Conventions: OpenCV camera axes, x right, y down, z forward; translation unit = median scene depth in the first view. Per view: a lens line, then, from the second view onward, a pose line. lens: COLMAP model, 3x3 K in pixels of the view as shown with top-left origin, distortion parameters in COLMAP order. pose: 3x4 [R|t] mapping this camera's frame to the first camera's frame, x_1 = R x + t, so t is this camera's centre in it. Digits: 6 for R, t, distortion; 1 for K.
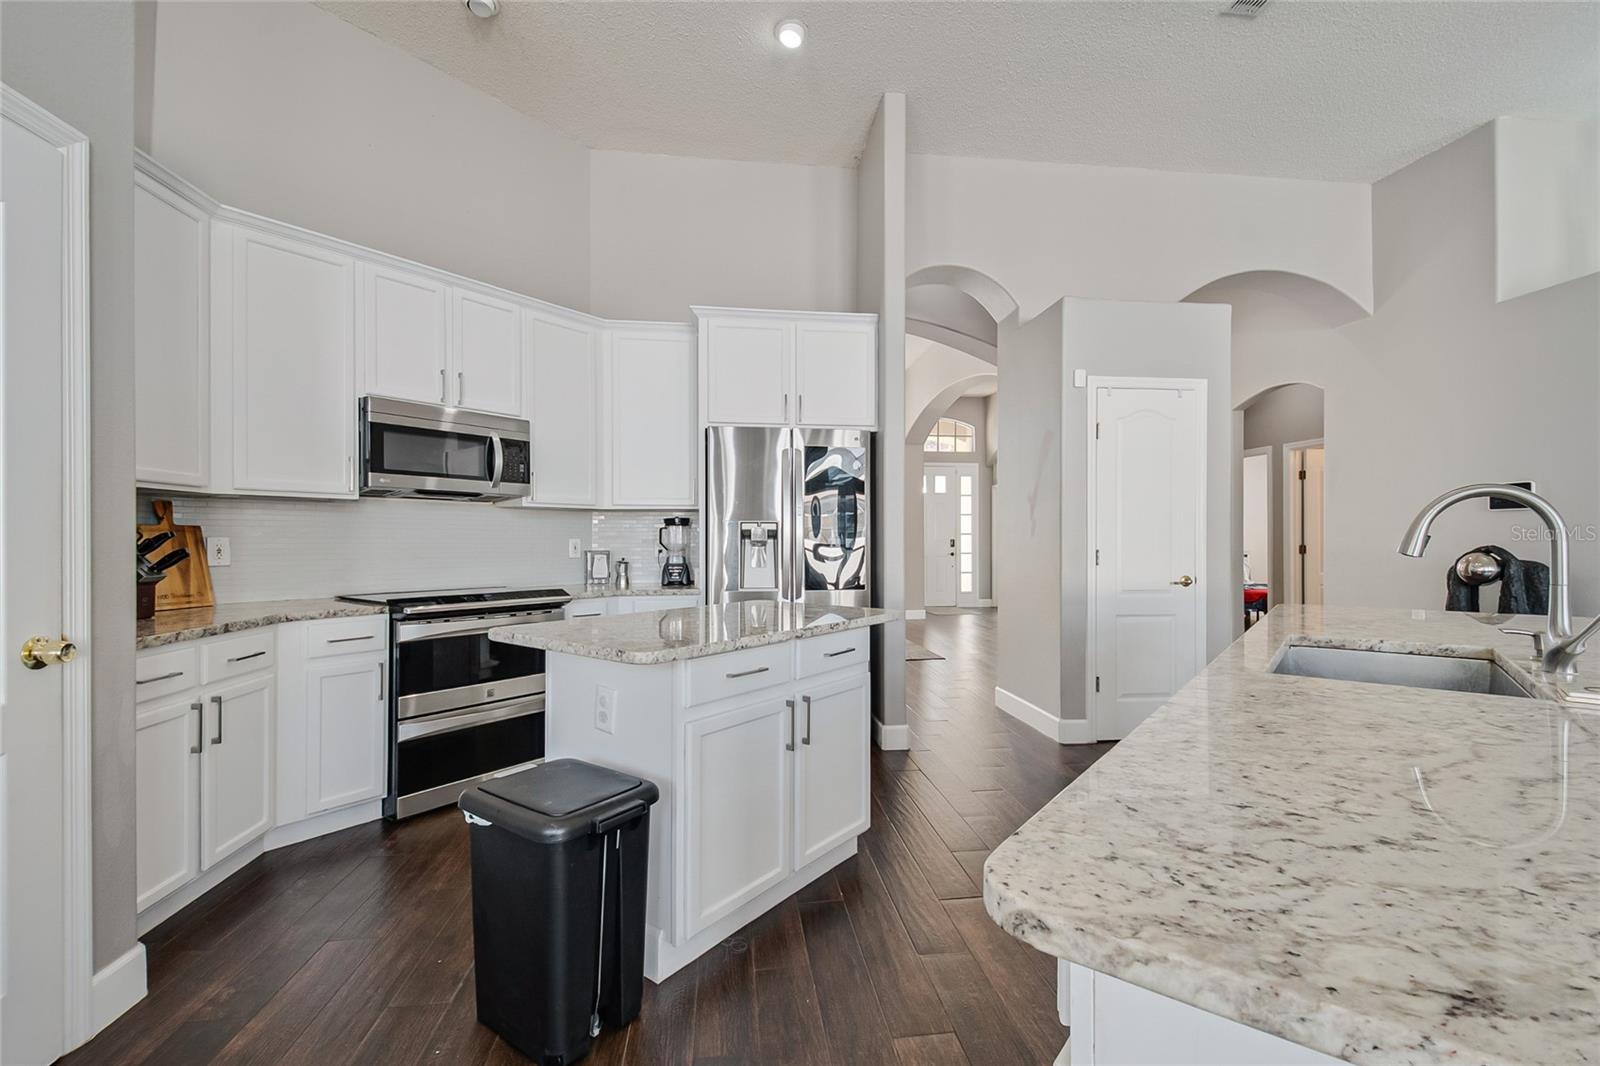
lens RADIAL K [[680.0, 0, 811.0], [0, 680.0, 541.3], [0, 0, 1]] dist [0.030681, -0.021244]
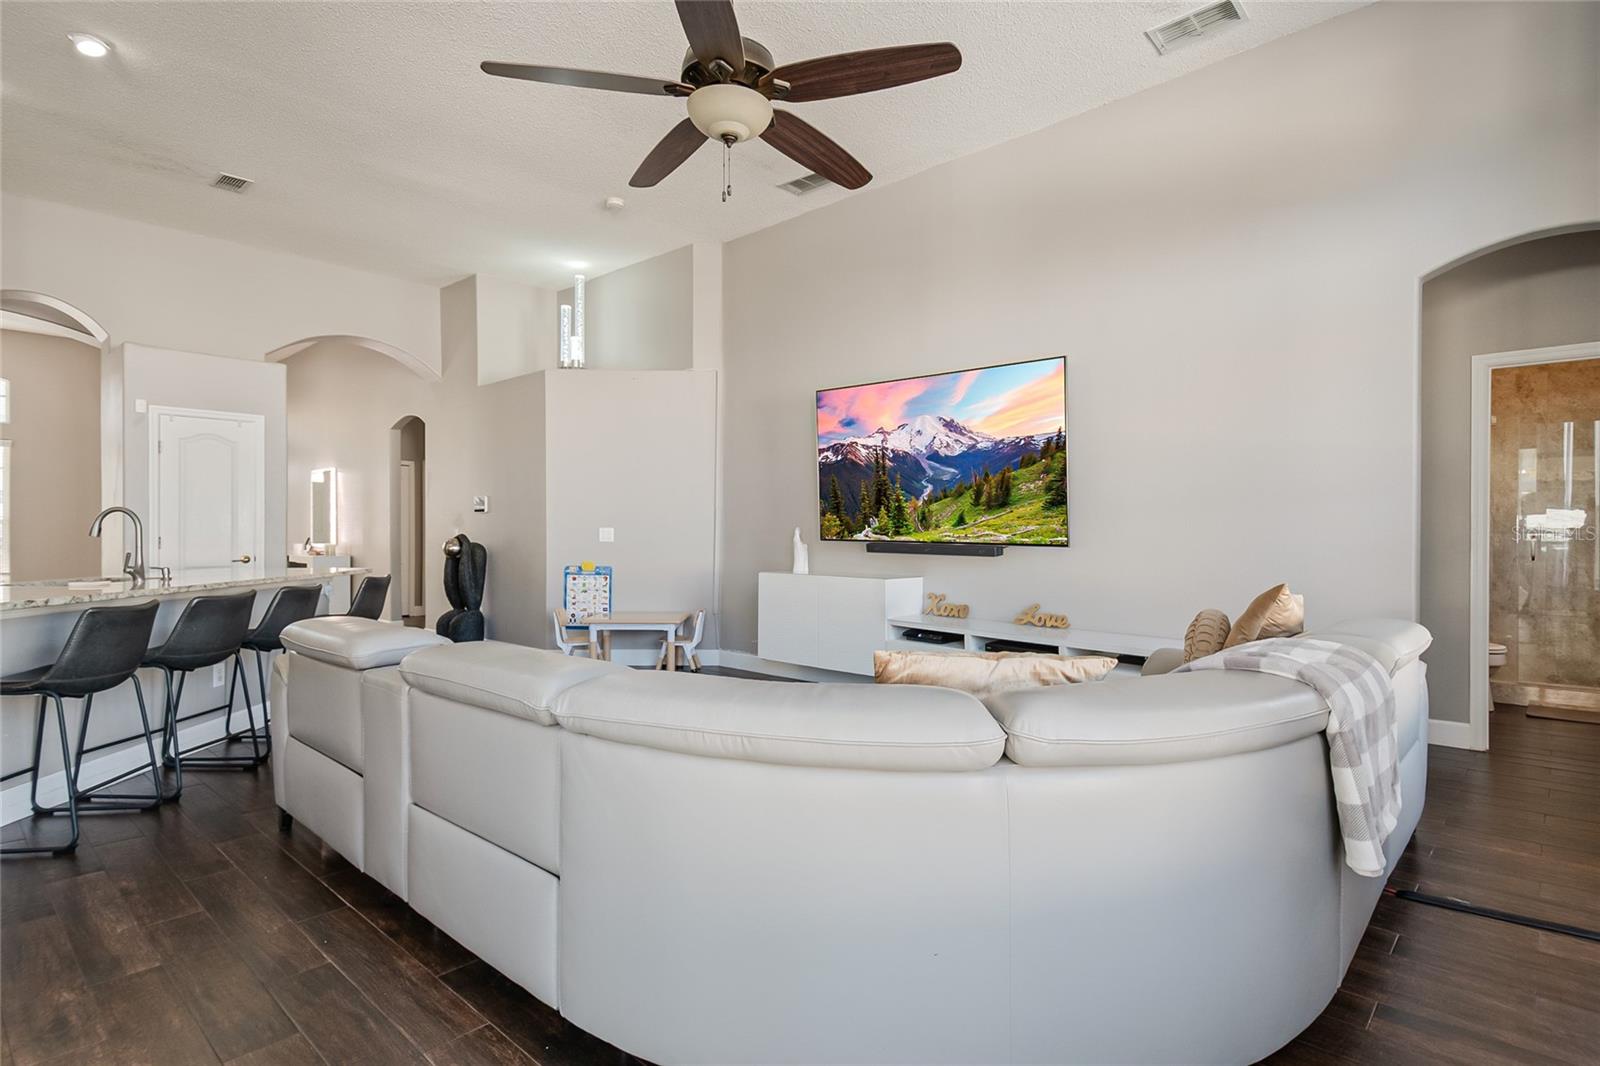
lens RADIAL K [[821.2, 0, 812.4], [0, 821.2, 526.7], [0, 0, 1]] dist [0.027016, -0.020440]
pose [[0.765625, -0.001451, 0.643286, 0.451914], [0.001070, 0.999999, 0.000982, -0.018040], [-0.643287, -0.000064, 0.765625, -1.358541]]
